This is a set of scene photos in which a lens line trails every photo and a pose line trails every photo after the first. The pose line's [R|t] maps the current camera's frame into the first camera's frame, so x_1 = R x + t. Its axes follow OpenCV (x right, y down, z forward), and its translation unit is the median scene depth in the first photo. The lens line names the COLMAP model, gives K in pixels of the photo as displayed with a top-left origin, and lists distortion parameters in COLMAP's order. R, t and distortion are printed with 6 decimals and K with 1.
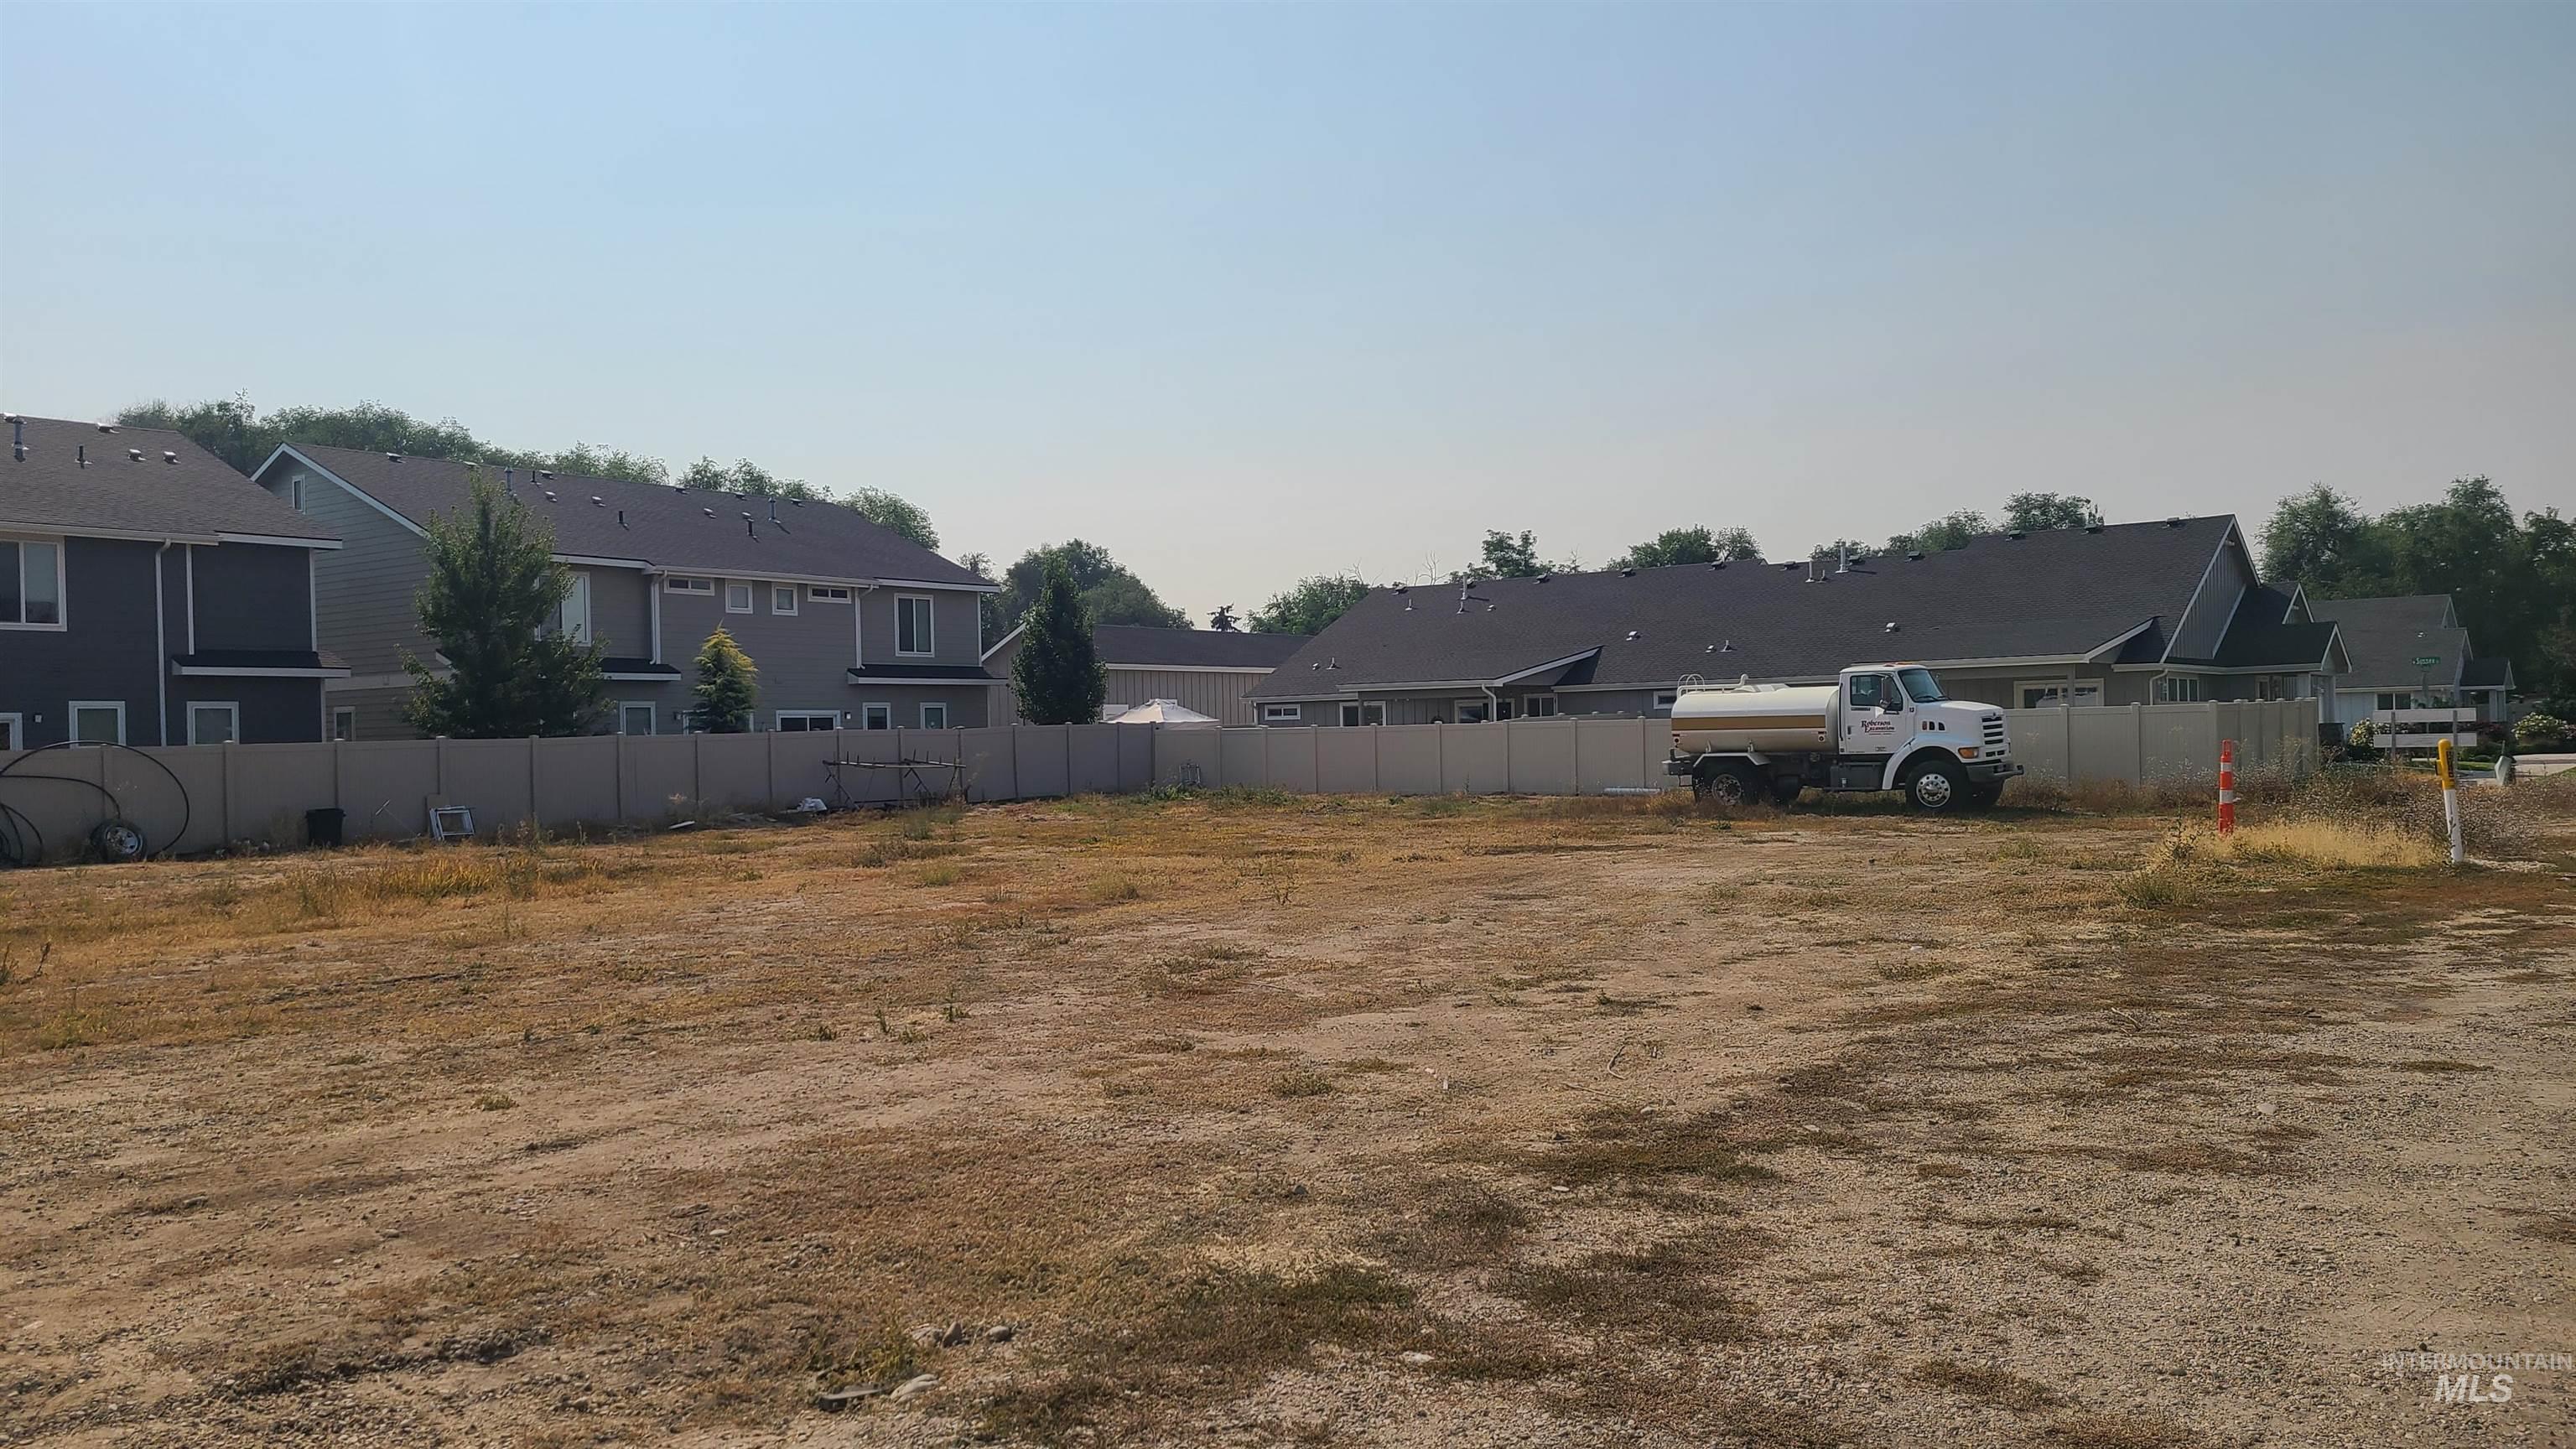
lens RADIAL K [[1957.6, 0, 1289.4], [0, 1957.6, 741.8], [0, 0, 1]] dist [0.084623, -0.071859]
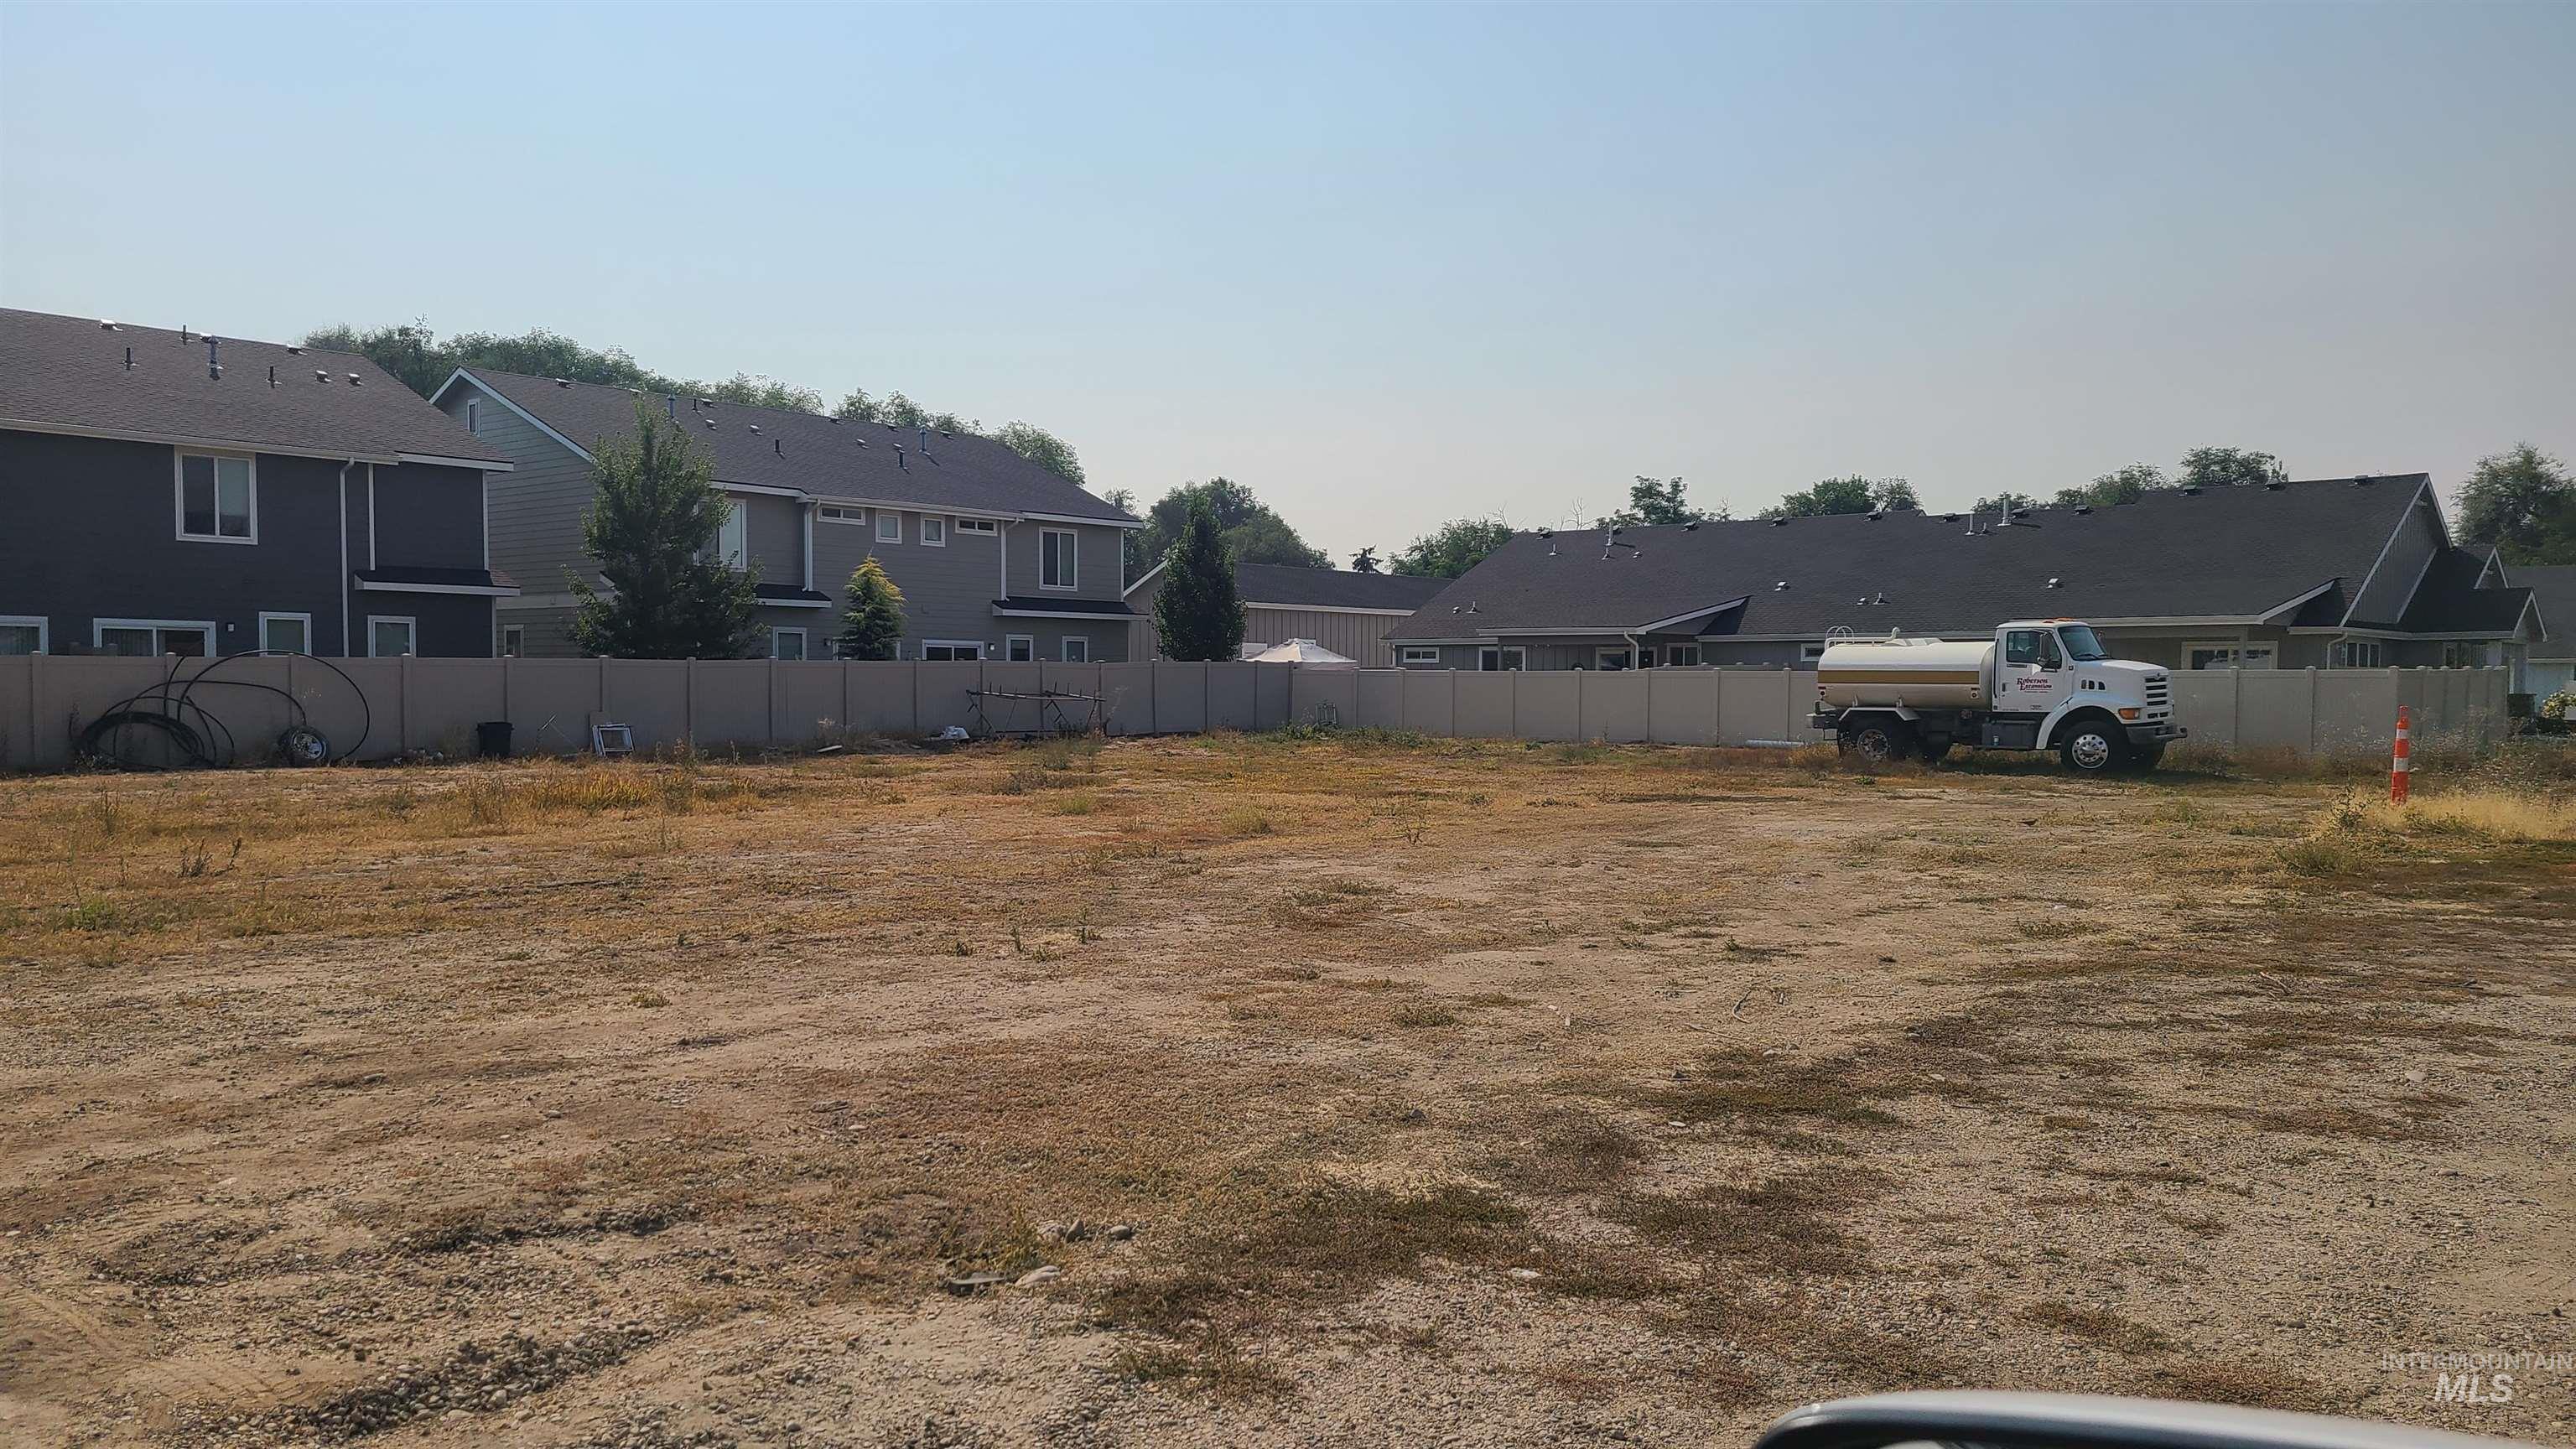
lens RADIAL K [[1960.8, 0, 1288.1], [0, 1960.8, 750.3], [0, 0, 1]] dist [0.081580, -0.070125]
pose [[0.997103, 0.029394, -0.070157, 0.001846], [-0.027033, 0.999043, 0.034372, 0.002840], [0.071100, -0.032376, 0.996944, -0.005049]]
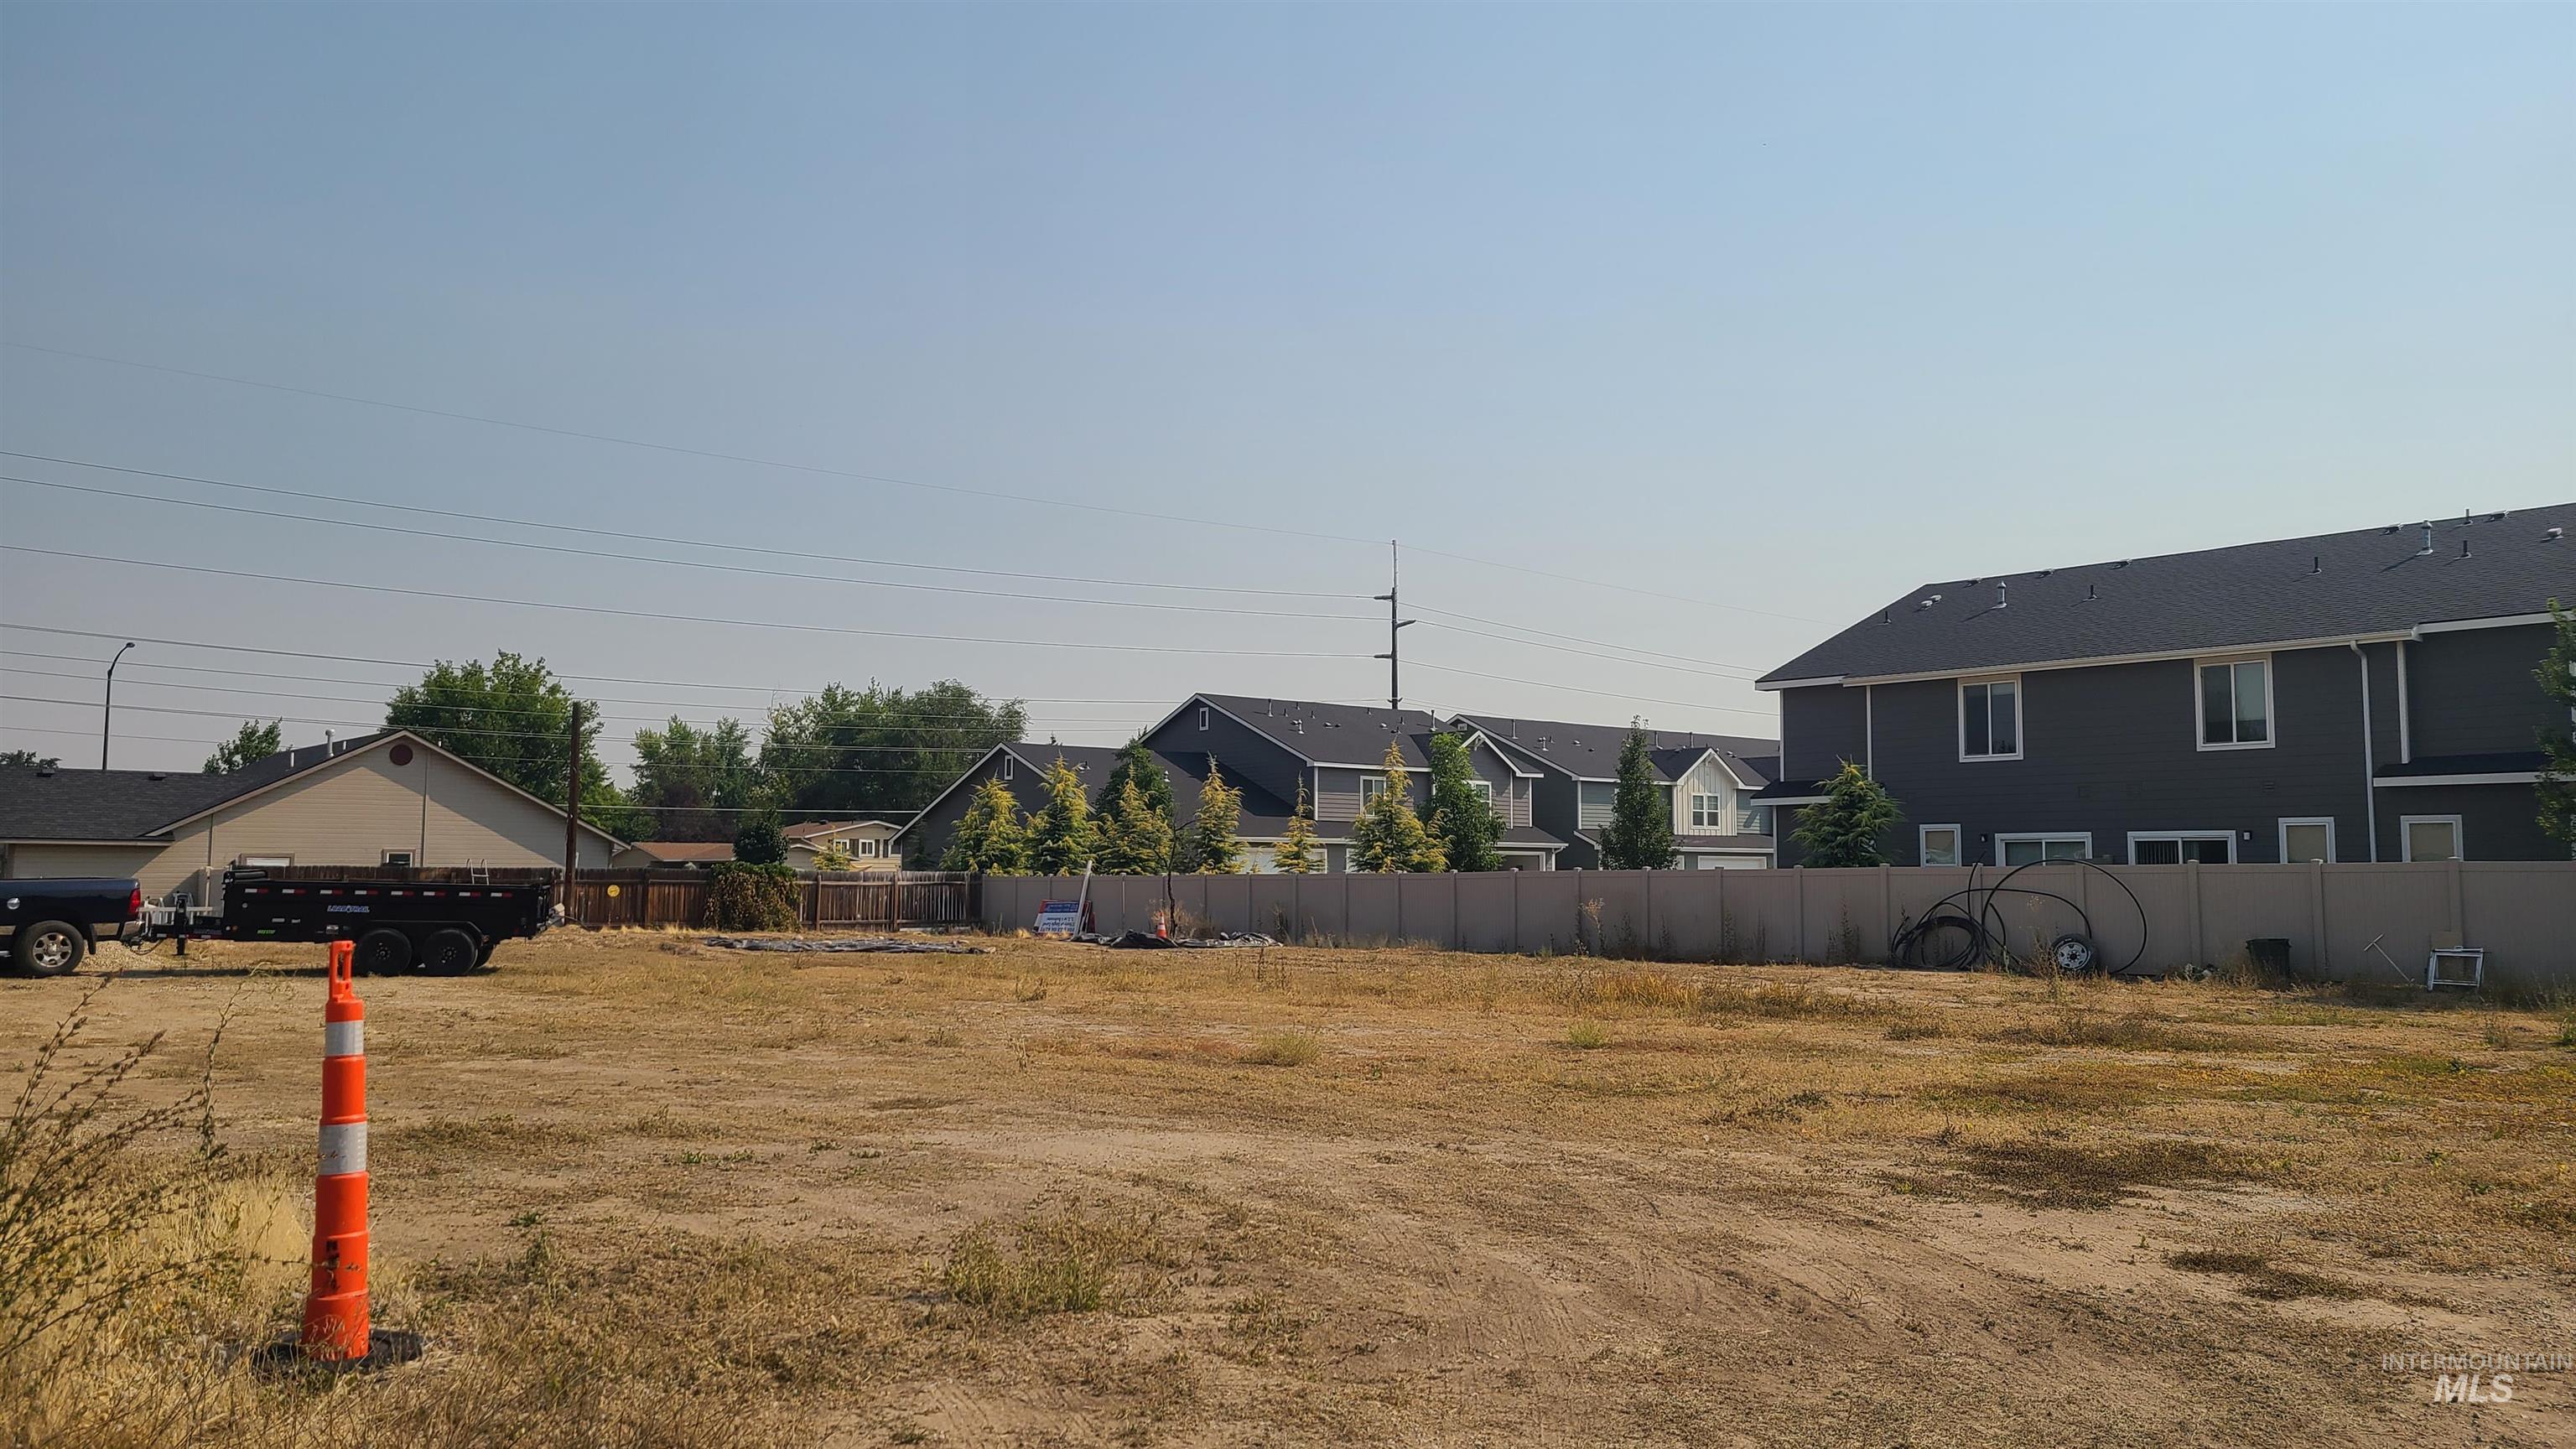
lens RADIAL K [[1960.8, 0, 1288.1], [0, 1960.8, 750.3], [0, 0, 1]] dist [0.081580, -0.070125]
pose [[-0.277755, -0.036958, -0.959941, 0.784317], [0.002789, 0.999224, -0.039277, -0.027287], [0.960648, -0.013587, -0.277437, 1.337983]]
